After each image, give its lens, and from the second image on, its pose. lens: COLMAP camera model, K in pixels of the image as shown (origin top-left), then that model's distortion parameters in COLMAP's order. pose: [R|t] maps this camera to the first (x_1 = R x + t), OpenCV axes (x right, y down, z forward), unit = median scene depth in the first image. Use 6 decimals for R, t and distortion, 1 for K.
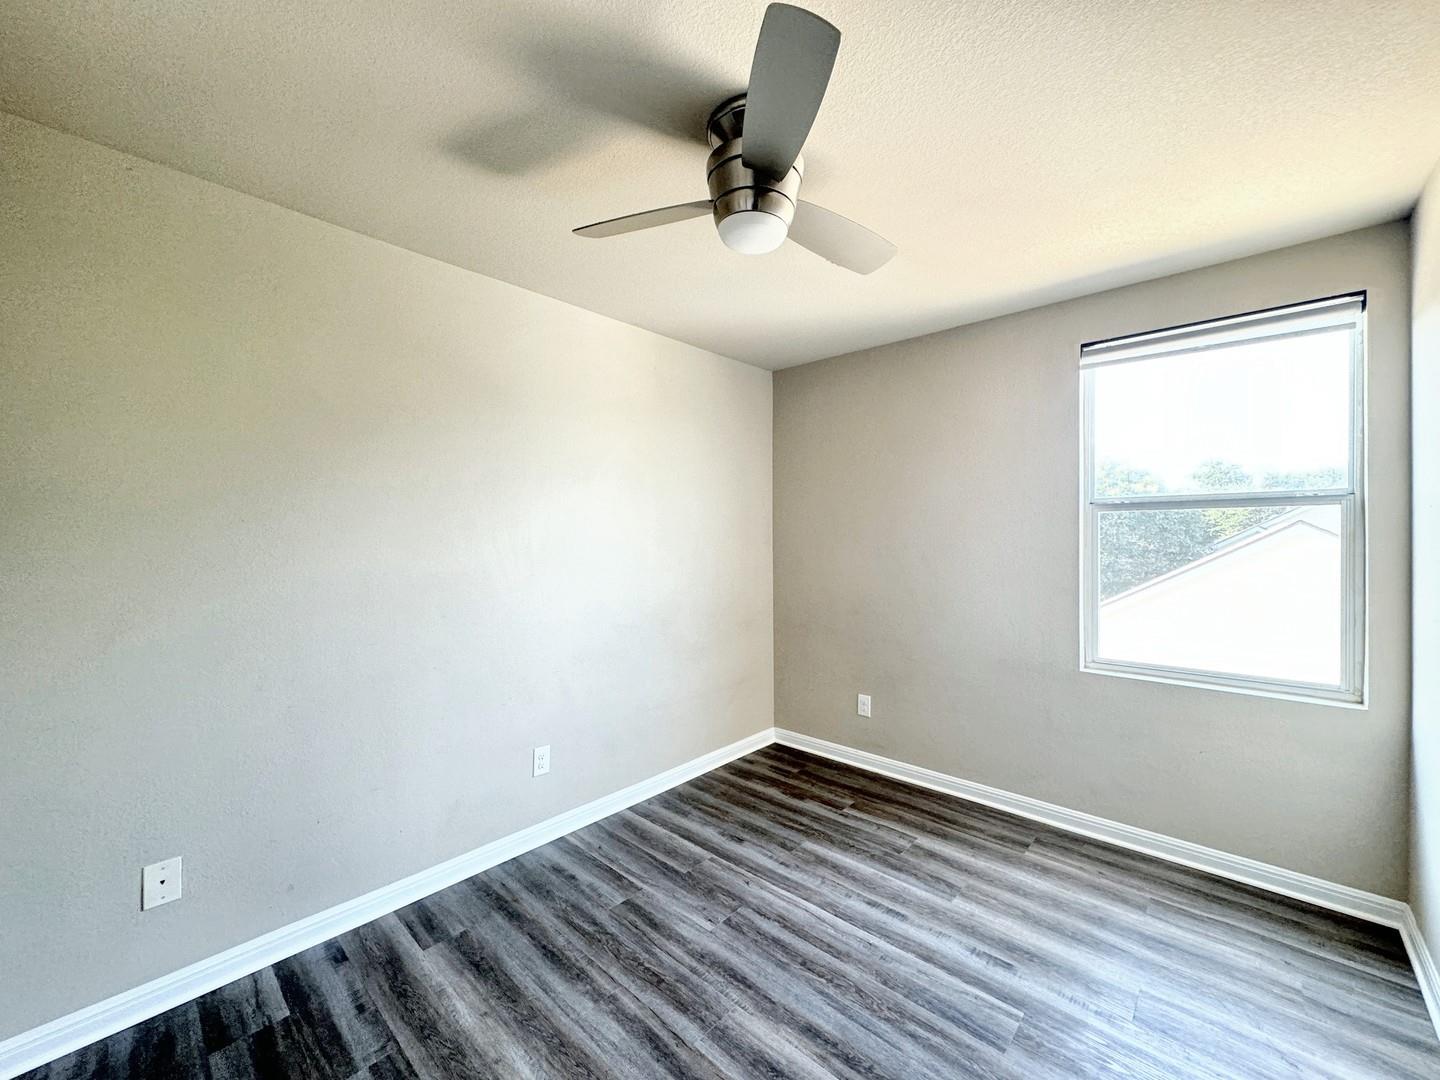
lens RADIAL K [[576.3, 0, 721.5], [0, 576.3, 537.2], [0, 0, 1]] dist [-0.001613, 0.000108]
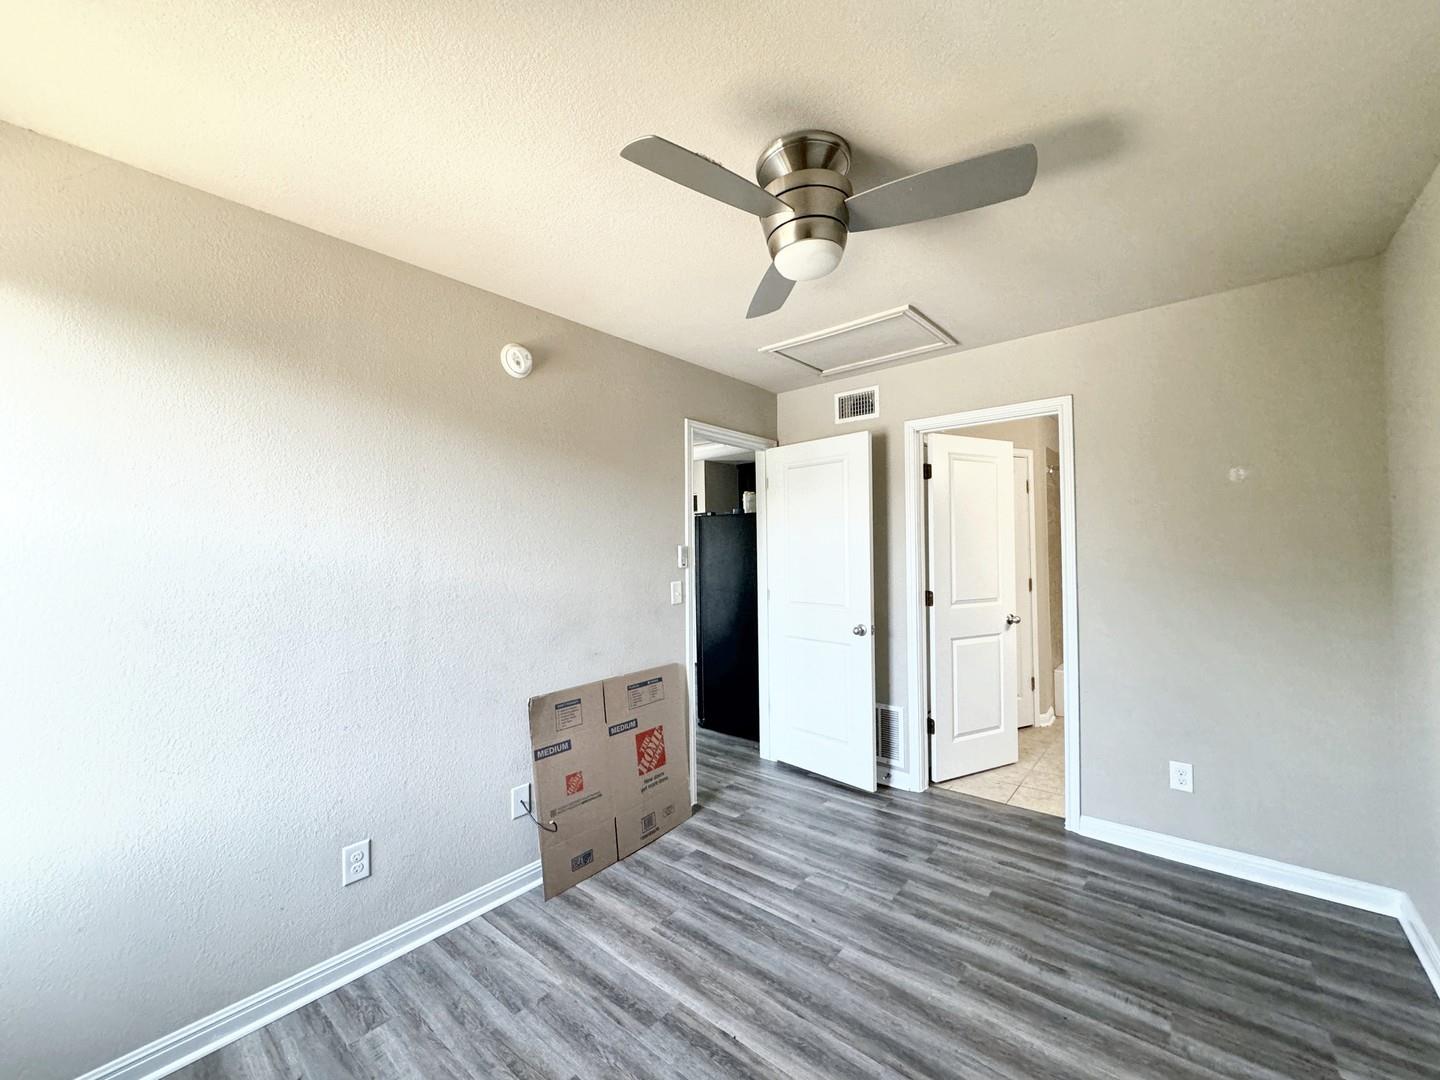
lens RADIAL K [[576.3, 0, 718.4], [0, 576.3, 539.6], [0, 0, 1]] dist [-0.001613, 0.000108]
pose [[-0.999139, 0.017085, -0.037796, 0.202580], [0.017377, 0.999821, -0.007426, -0.020147], [0.037662, -0.008076, -0.999258, 1.547738]]
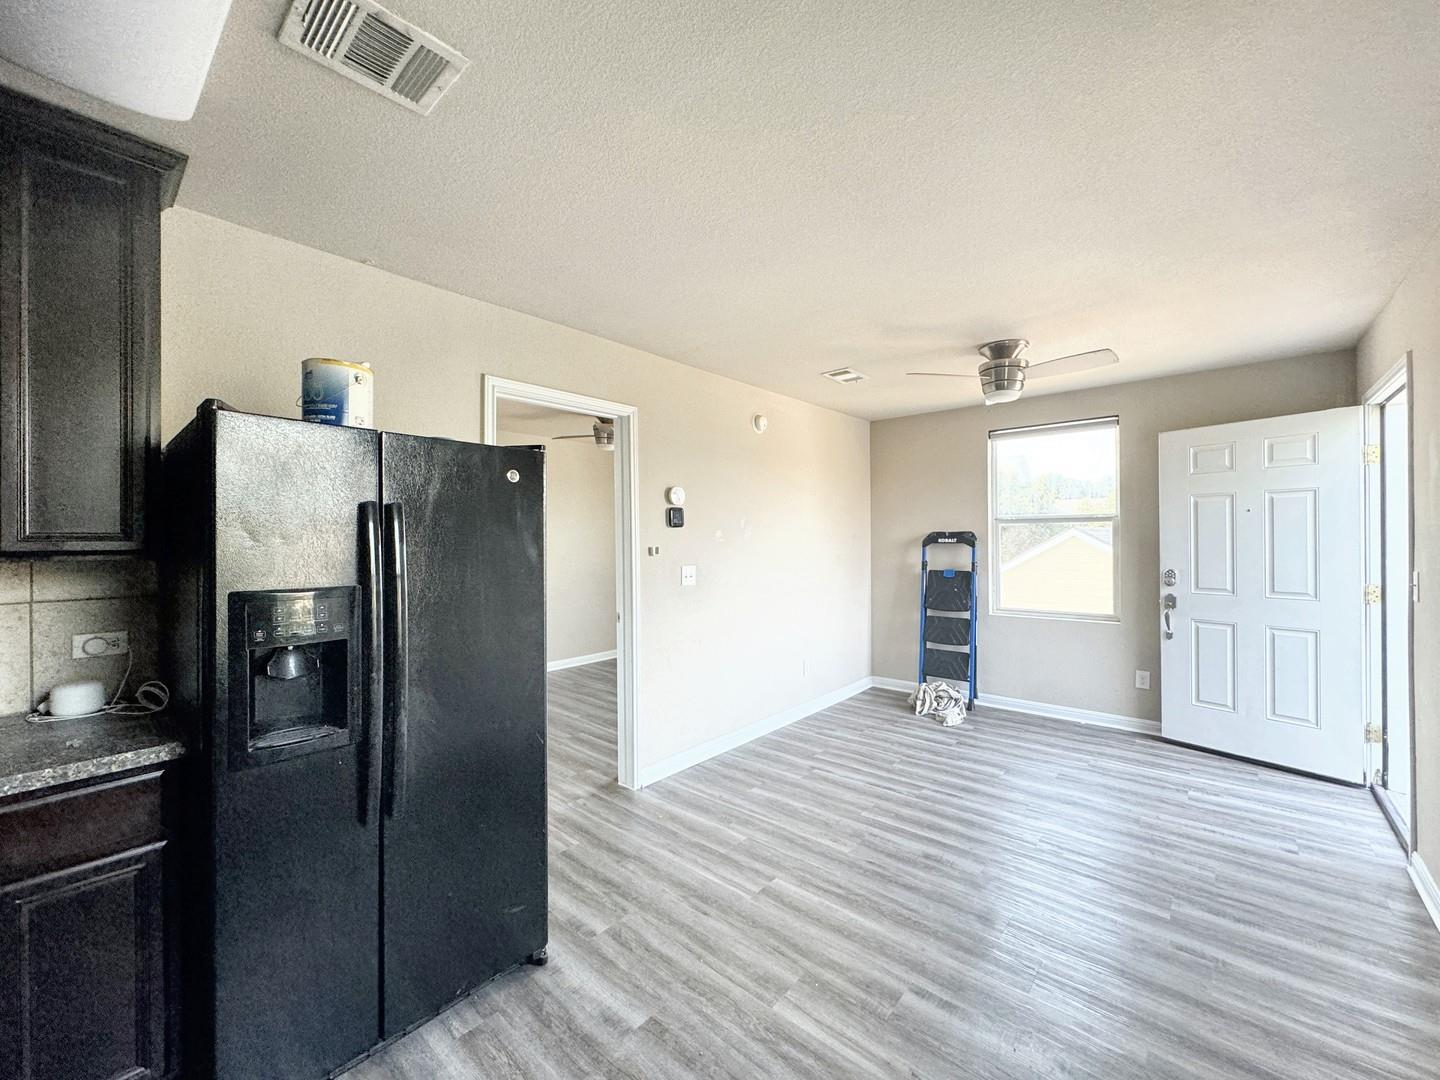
lens RADIAL K [[576.3, 0, 720.5], [0, 576.3, 538.7], [0, 0, 1]] dist [-0.001613, 0.000108]
pose [[0.999798, -0.011960, 0.016160, 0.483007], [0.012052, 0.999911, -0.005639, 0.020615], [-0.016091, 0.005833, 0.999854, -1.697618]]
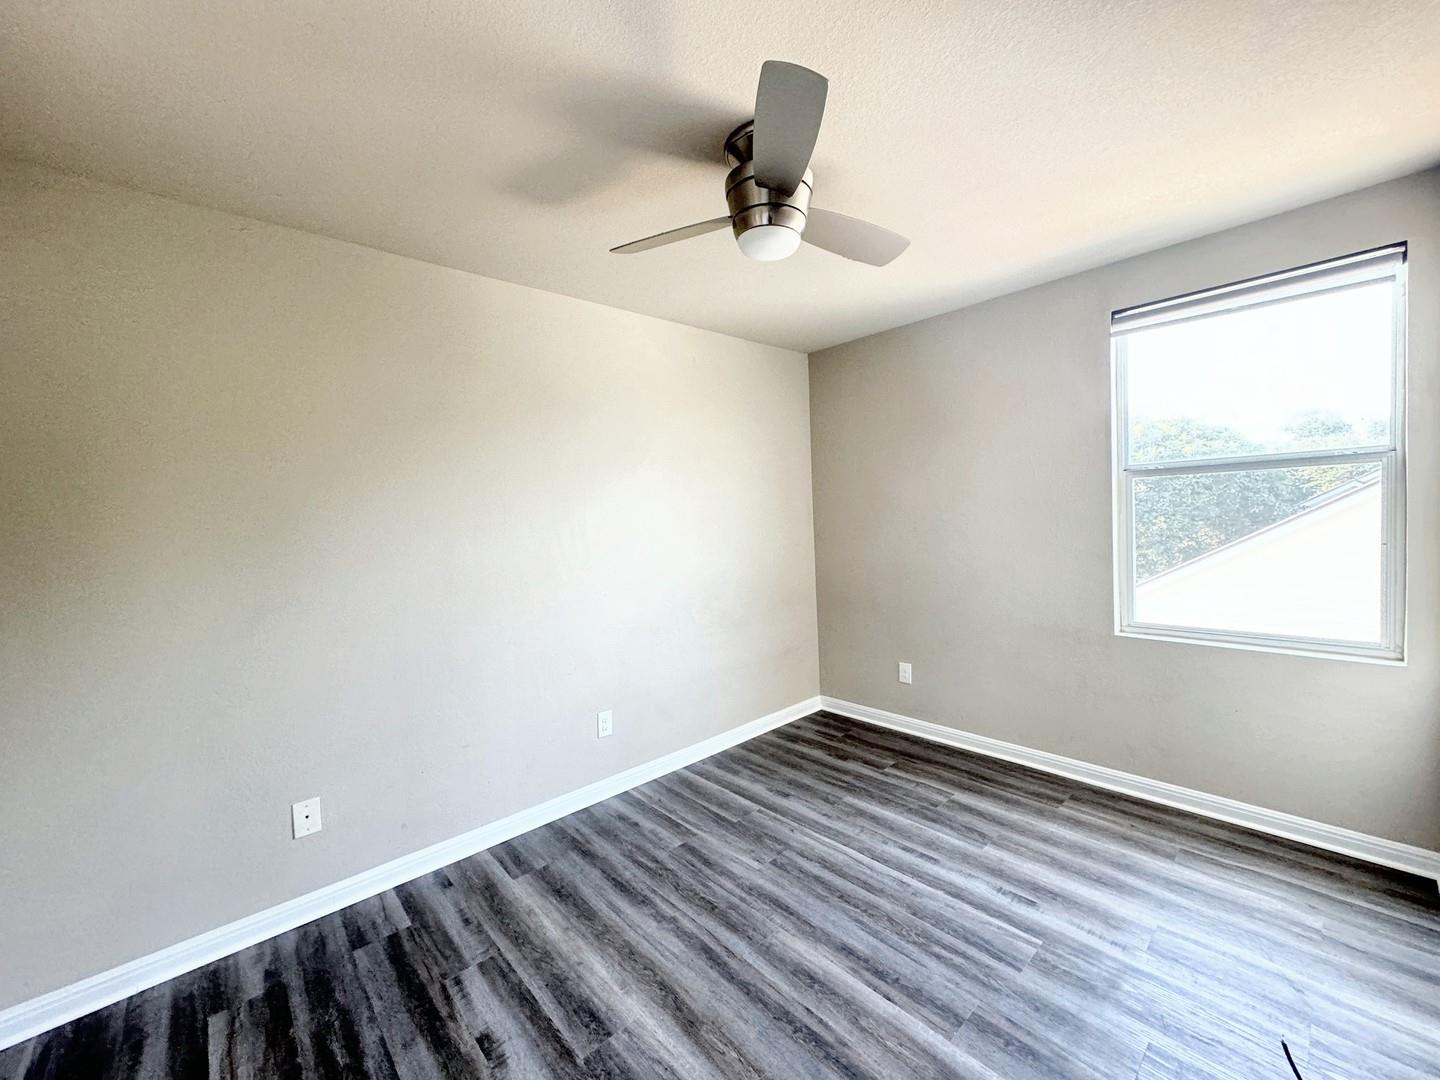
lens RADIAL K [[576.3, 0, 721.6], [0, 576.3, 535.8], [0, 0, 1]] dist [-0.001613, 0.000108]
pose [[0.995220, -0.034953, -0.091186, 0.035444], [0.038175, 0.998698, 0.033832, -0.006892], [0.089885, -0.037152, 0.995259, -0.101870]]
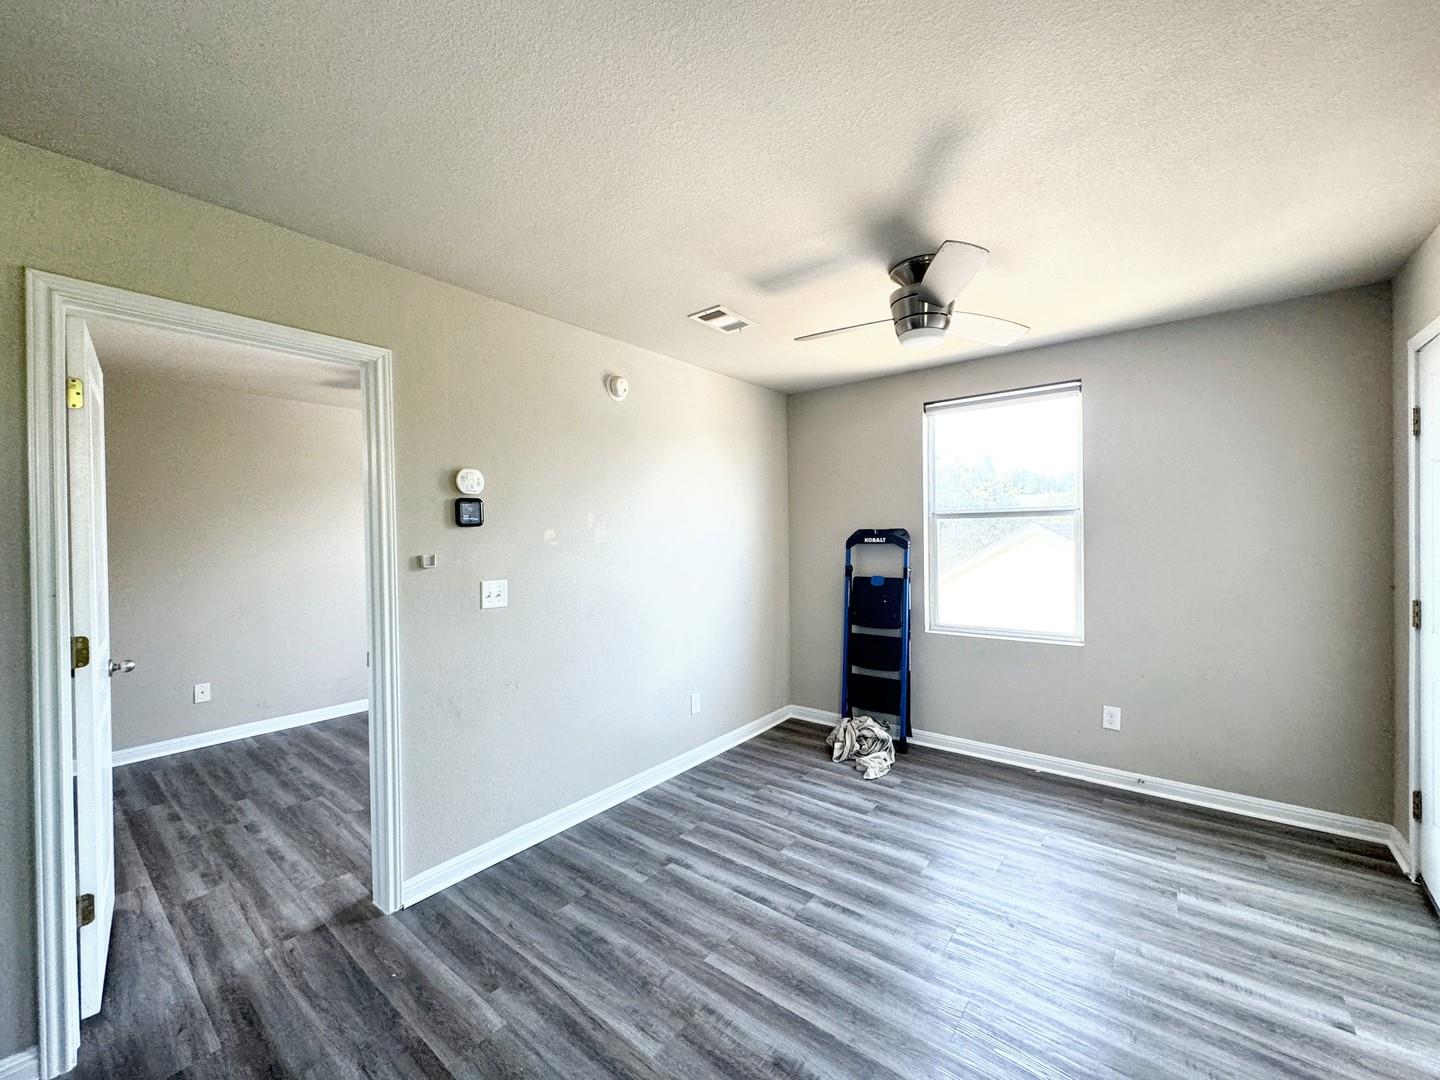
lens RADIAL K [[576.3, 0, 720.4], [0, 576.3, 538.5], [0, 0, 1]] dist [-0.001613, 0.000108]
pose [[0.997934, -0.018697, 0.061469, 0.827967], [0.018658, 0.999825, 0.001202, 0.008823], [-0.061480, -0.000052, 0.998108, -1.214868]]
